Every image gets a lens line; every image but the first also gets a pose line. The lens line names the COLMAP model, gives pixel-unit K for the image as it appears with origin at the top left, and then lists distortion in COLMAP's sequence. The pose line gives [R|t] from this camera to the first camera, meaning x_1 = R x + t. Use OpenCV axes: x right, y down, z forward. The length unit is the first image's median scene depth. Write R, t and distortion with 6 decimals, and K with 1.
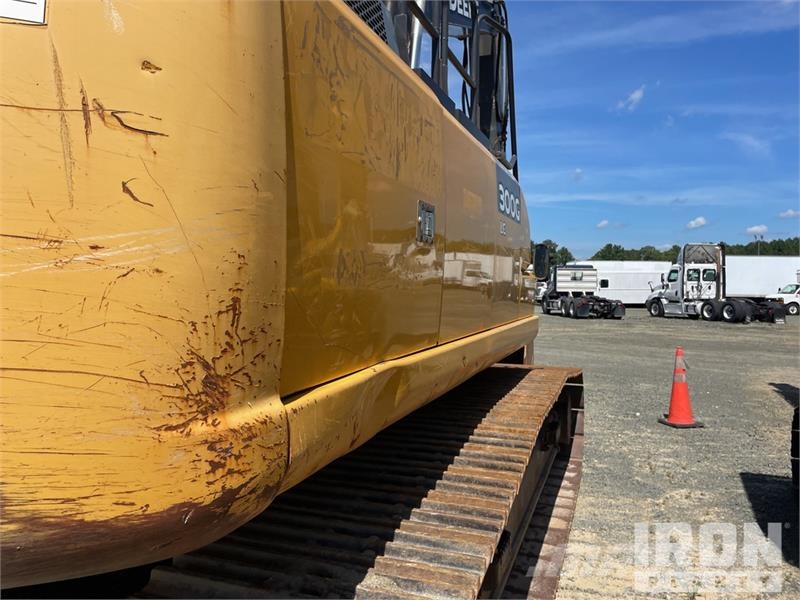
lens RADIAL K [[607.2, 0, 398.4], [0, 607.2, 295.4], [0, 0, 1]] dist [0.101144, -0.136350]
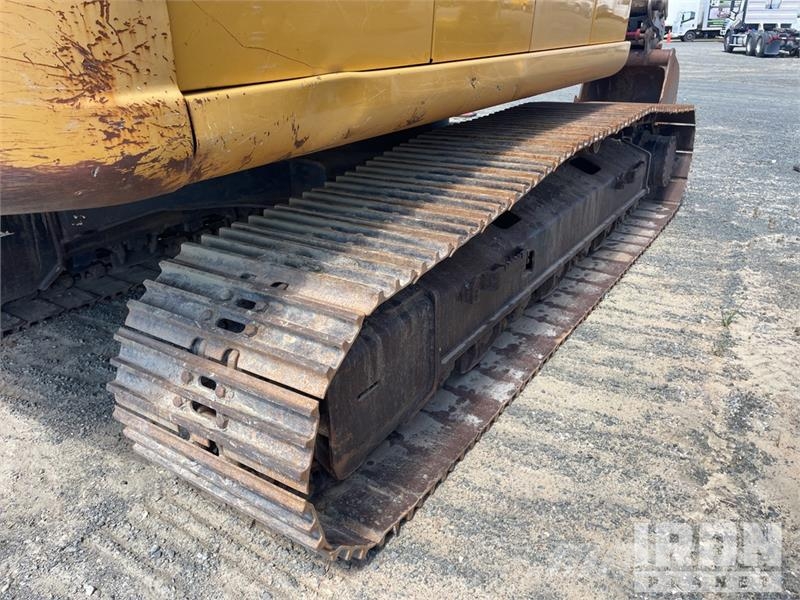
lens RADIAL K [[597.7, 0, 394.5], [0, 597.7, 290.1], [0, 0, 1]] dist [0.108175, -0.143033]
pose [[0.975999, 0.066333, -0.207428, 0.553025], [0.019933, 0.921276, 0.388399, 0.090220], [0.216862, -0.383212, 0.897842, -0.135158]]
